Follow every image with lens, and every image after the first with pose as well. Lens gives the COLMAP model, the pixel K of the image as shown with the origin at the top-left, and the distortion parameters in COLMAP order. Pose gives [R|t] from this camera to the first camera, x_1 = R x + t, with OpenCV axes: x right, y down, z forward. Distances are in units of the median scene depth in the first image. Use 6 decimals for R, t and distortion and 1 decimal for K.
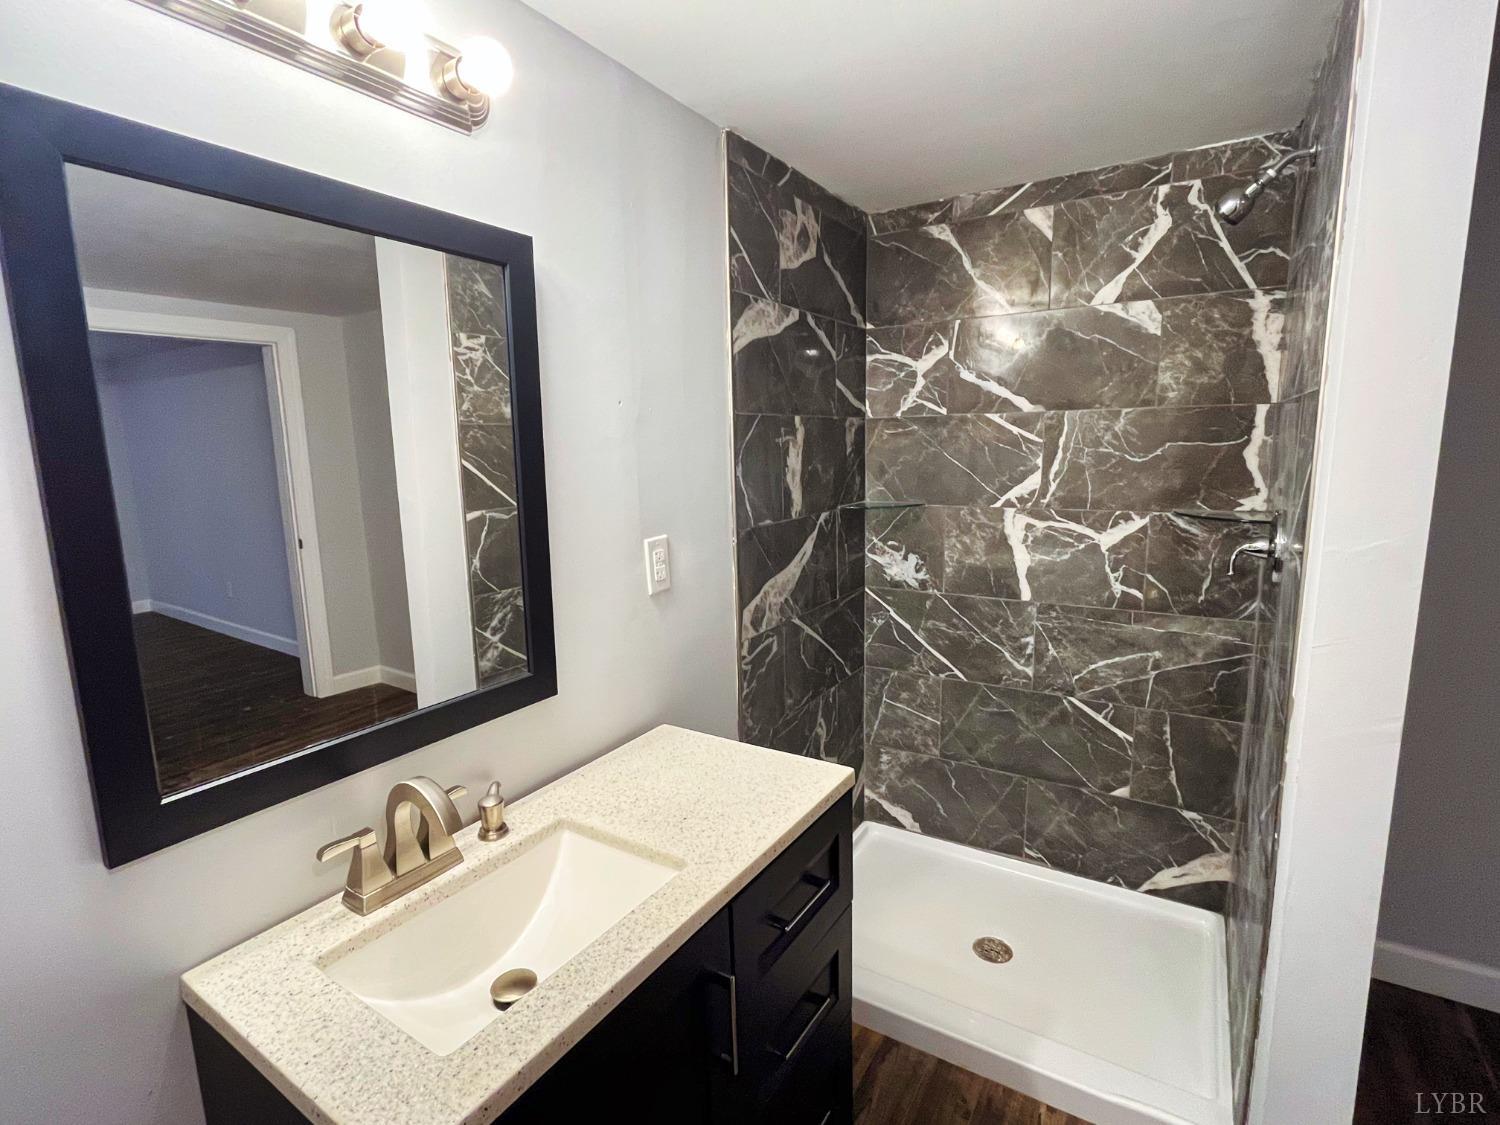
lens RADIAL K [[725.4, 0, 745.1], [0, 725.4, 560.3], [0, 0, 1]] dist [-0.001182, -0.000657]
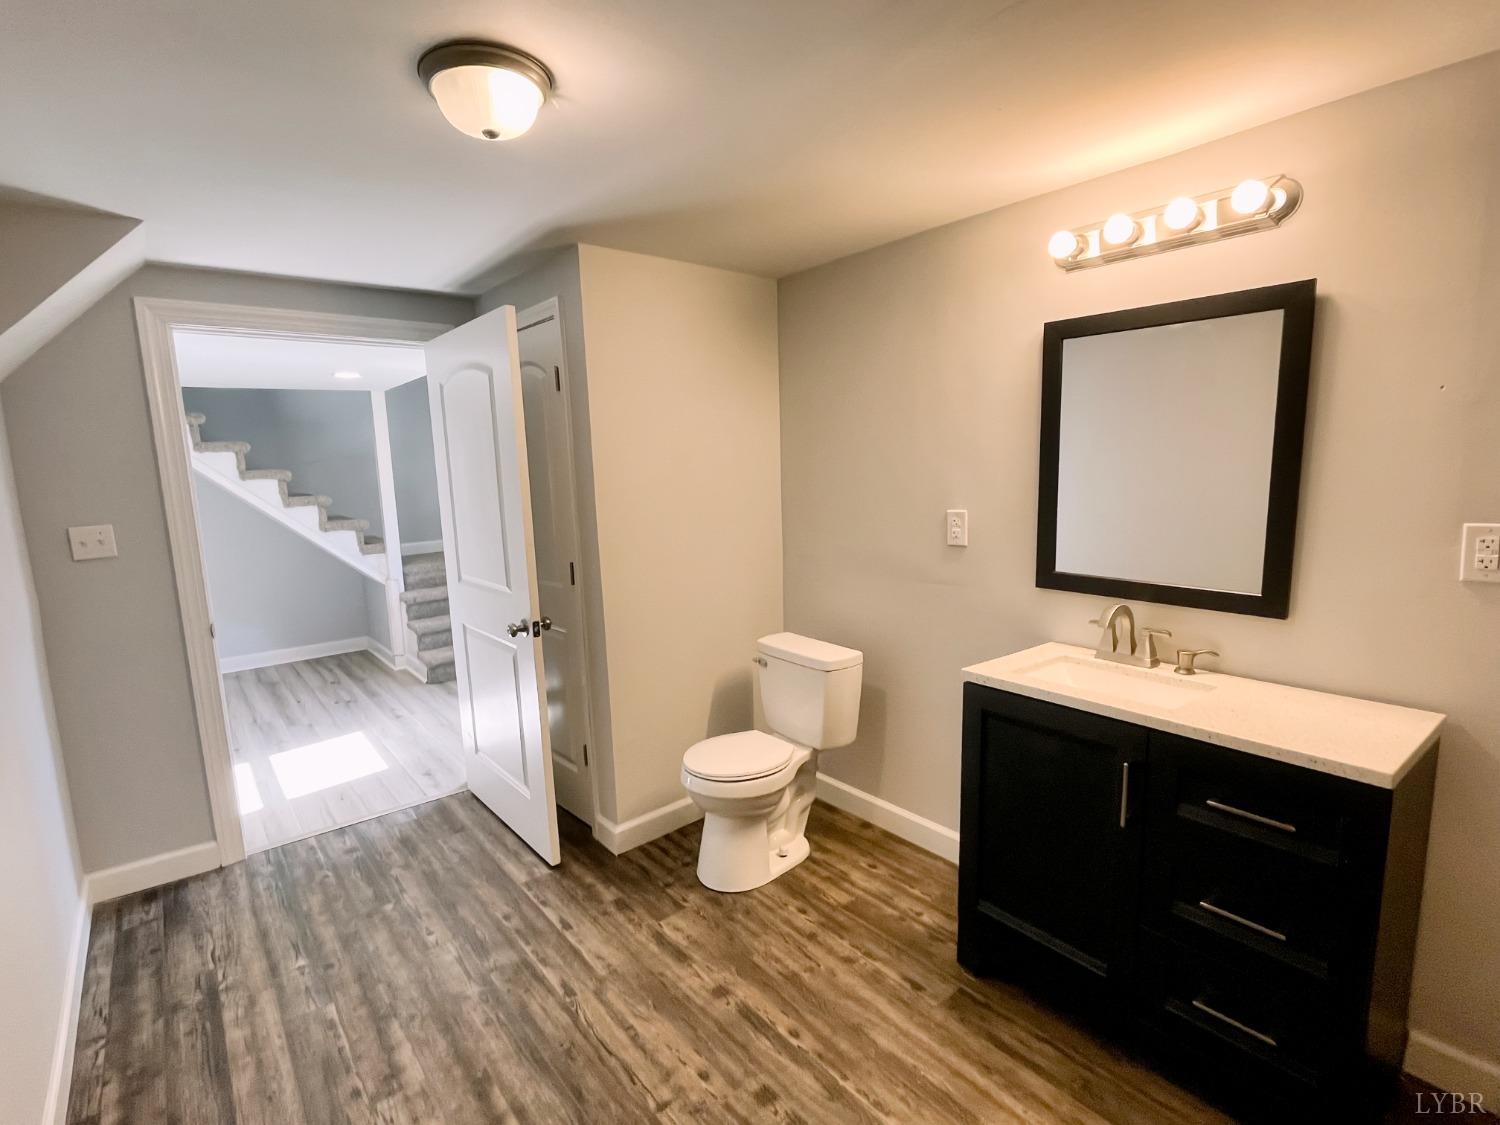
lens RADIAL K [[725.4, 0, 746.2], [0, 725.4, 565.7], [0, 0, 1]] dist [-0.001182, -0.000657]
pose [[-0.315186, 0.170805, -0.933533, 0.759896], [-0.114432, 0.969653, 0.216049, -0.051321], [0.942106, 0.174922, -0.286076, 0.260493]]
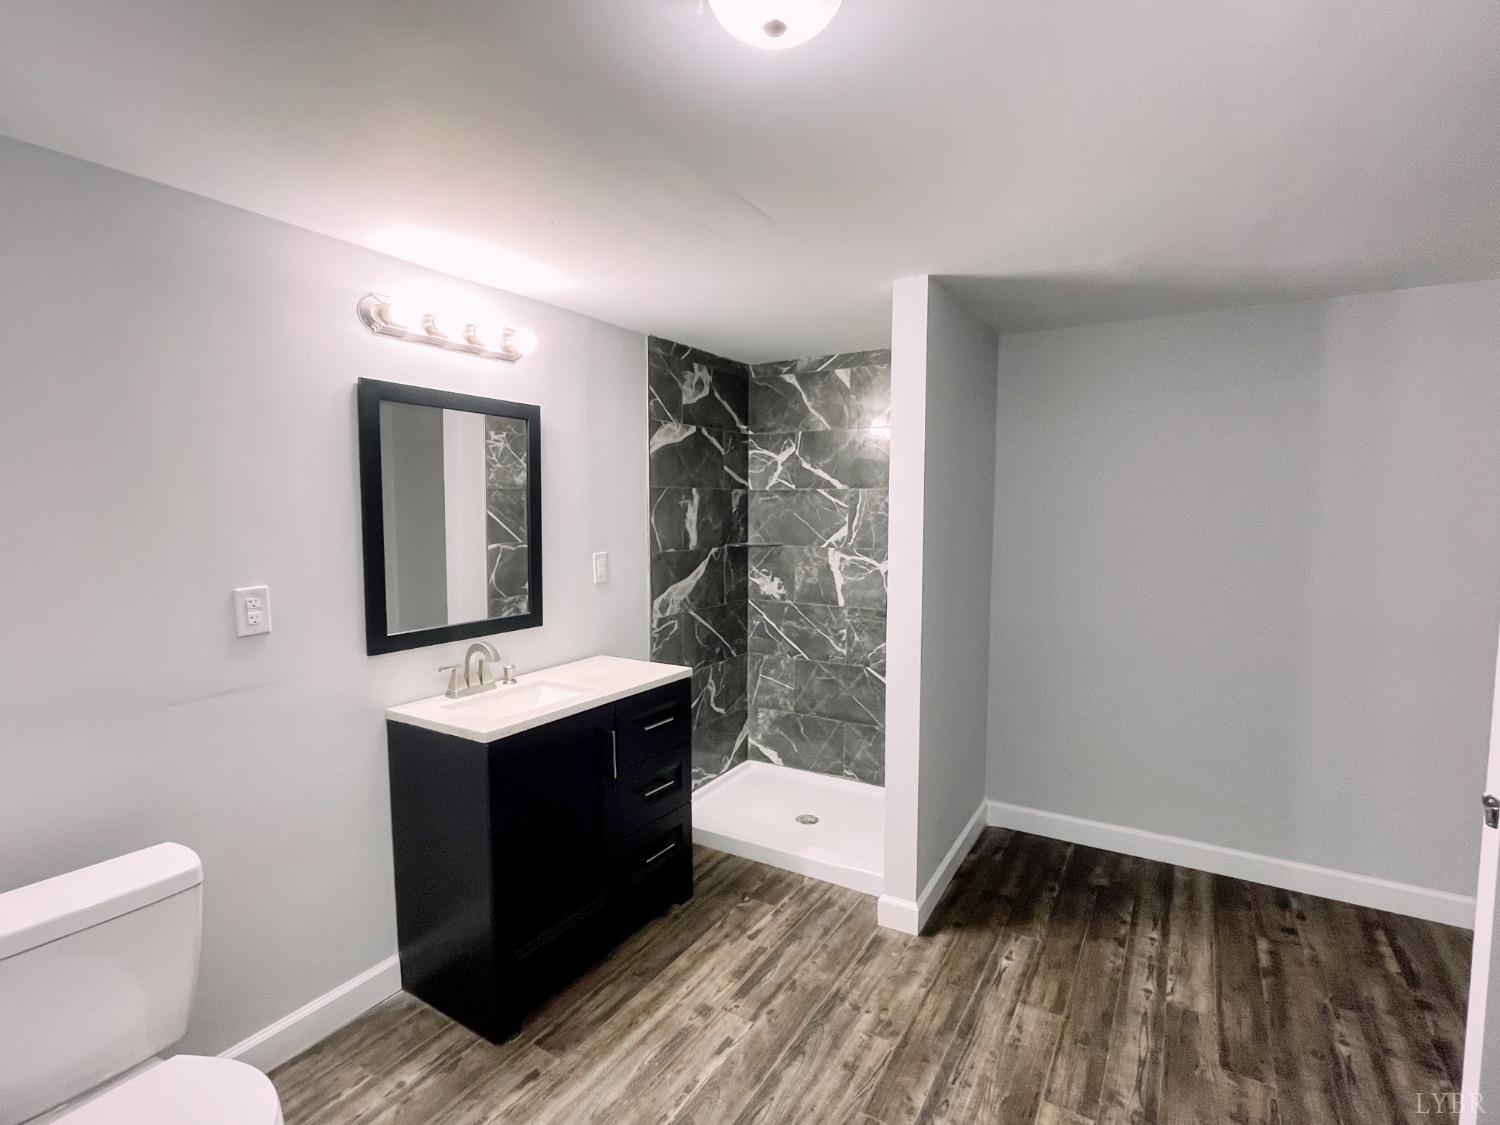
lens RADIAL K [[725.4, 0, 747.1], [0, 725.4, 561.5], [0, 0, 1]] dist [-0.001182, -0.000657]
pose [[0.999685, 0.021381, 0.013176, 0.162671], [-0.020212, 0.996322, -0.083275, 0.097189], [-0.014908, 0.082983, 0.996439, -0.601760]]
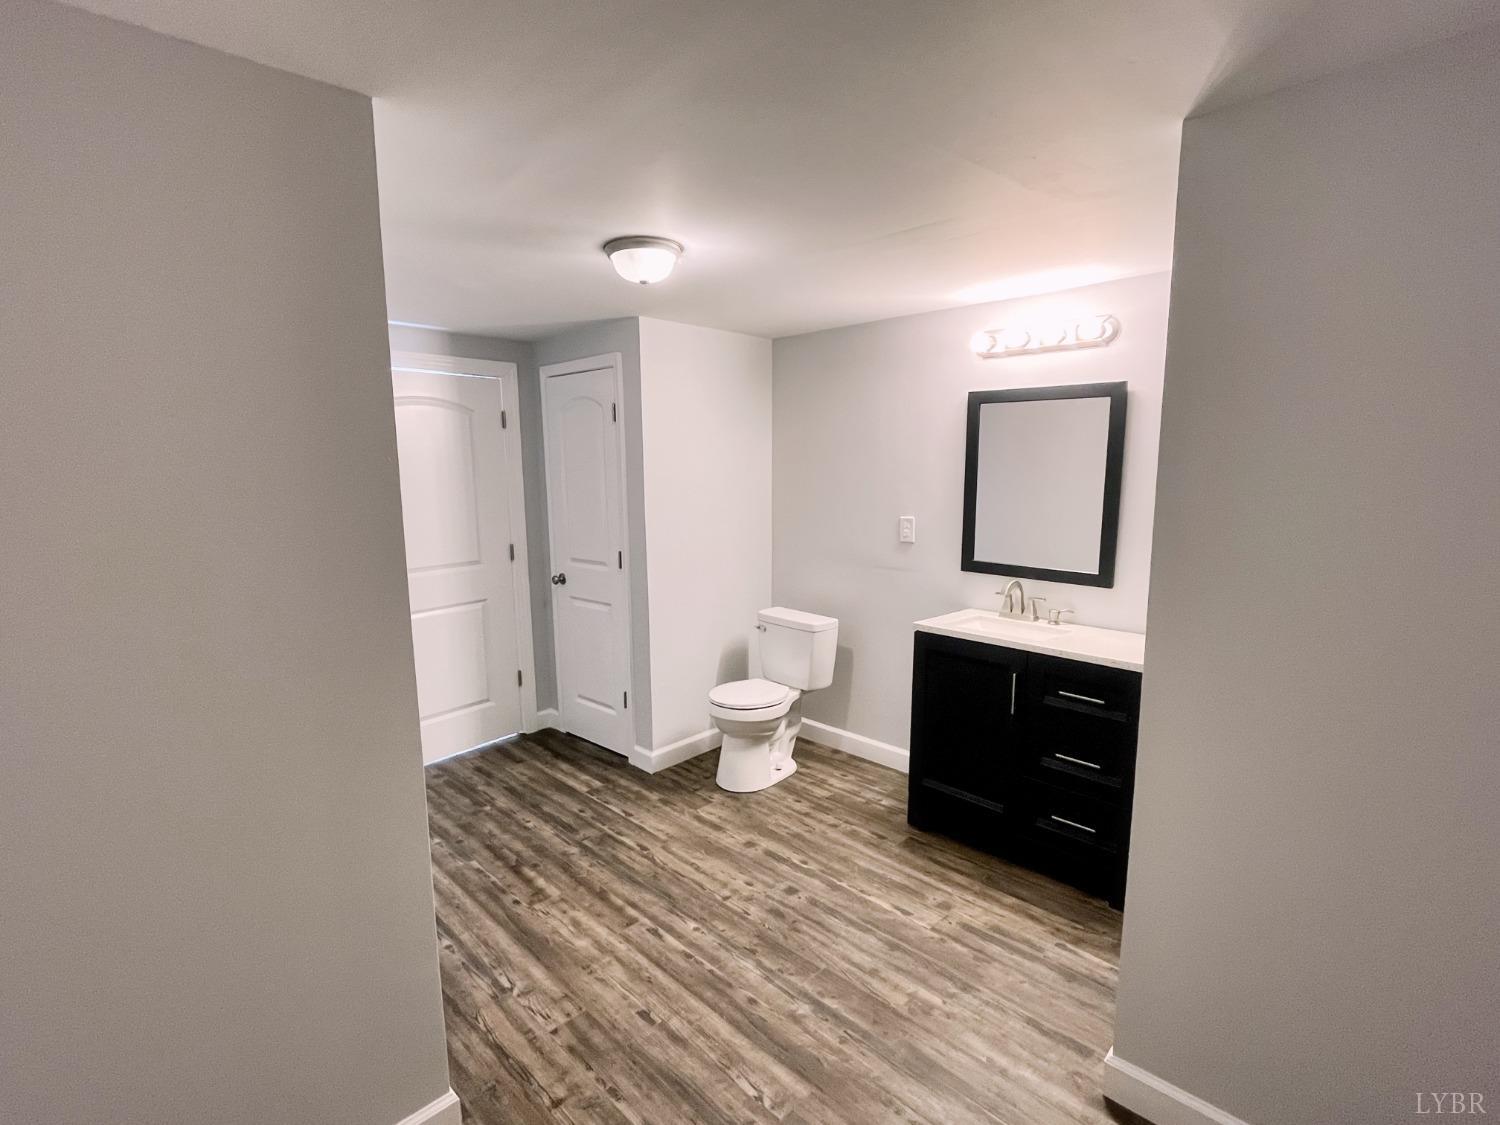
lens RADIAL K [[725.4, 0, 750.4], [0, 725.4, 566.5], [0, 0, 1]] dist [-0.001182, -0.000657]
pose [[-0.221150, 0.162974, -0.961526, 1.202445], [-0.146437, 0.969211, 0.197957, -0.087276], [0.964183, 0.184581, -0.190475, 0.223204]]
